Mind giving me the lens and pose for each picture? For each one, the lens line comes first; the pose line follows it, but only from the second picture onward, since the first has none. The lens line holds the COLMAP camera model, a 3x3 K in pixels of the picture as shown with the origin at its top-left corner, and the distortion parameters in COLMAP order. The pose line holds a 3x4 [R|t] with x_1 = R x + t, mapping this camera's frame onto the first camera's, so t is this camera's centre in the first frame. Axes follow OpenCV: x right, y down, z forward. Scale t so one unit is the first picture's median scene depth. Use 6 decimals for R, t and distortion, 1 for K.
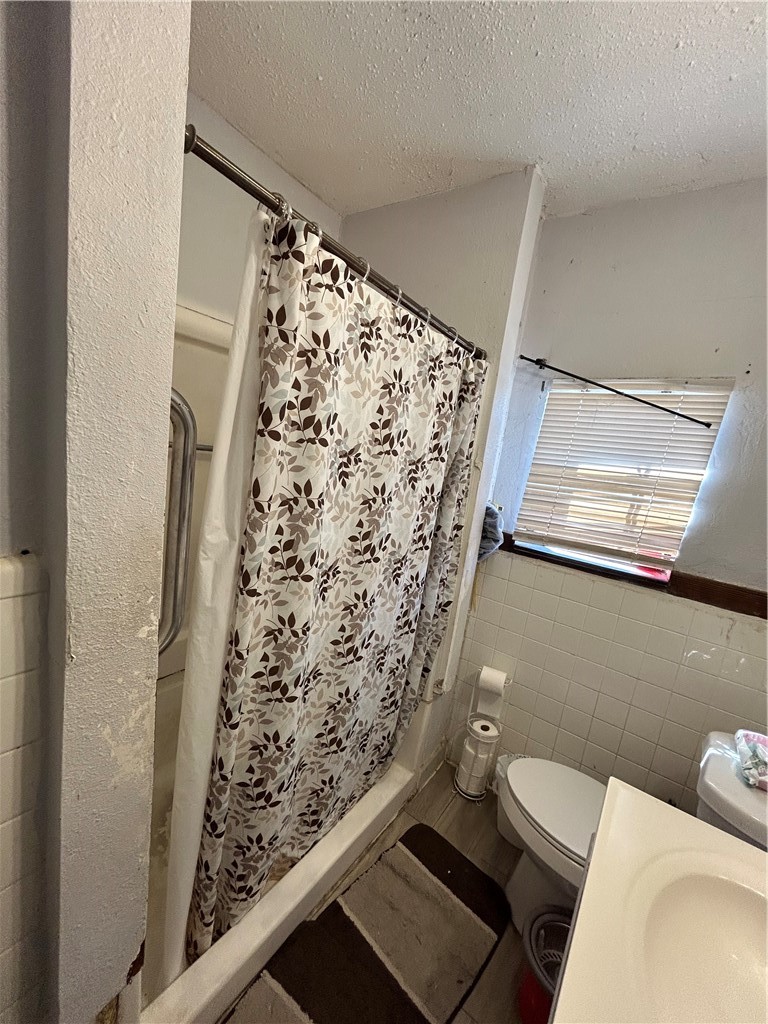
lens RADIAL K [[409.2, 0, 384.0], [0, 409.2, 512.0], [0, 0, 1]] dist [-0.003772, 0.000797]
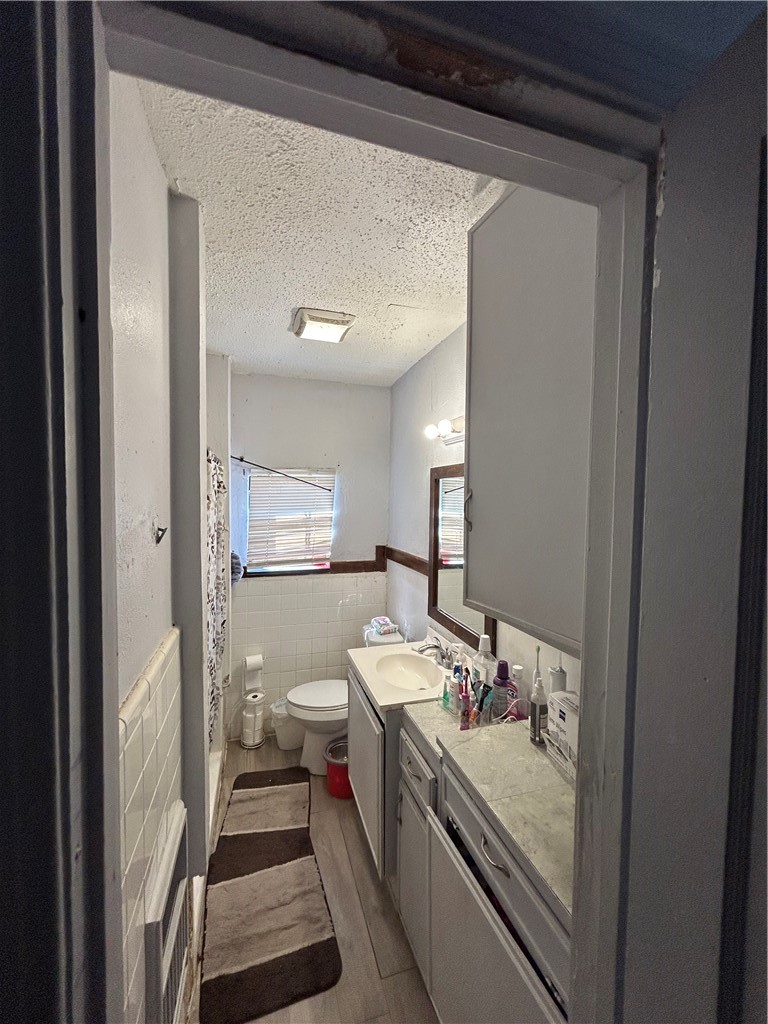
lens RADIAL K [[409.2, 0, 384.0], [0, 409.2, 512.0], [0, 0, 1]] dist [-0.003772, 0.000797]
pose [[0.602860, -0.158201, 0.782005, -0.599278], [0.200243, 0.978774, 0.043638, -0.118805], [-0.772310, 0.130284, 0.621742, -0.436143]]
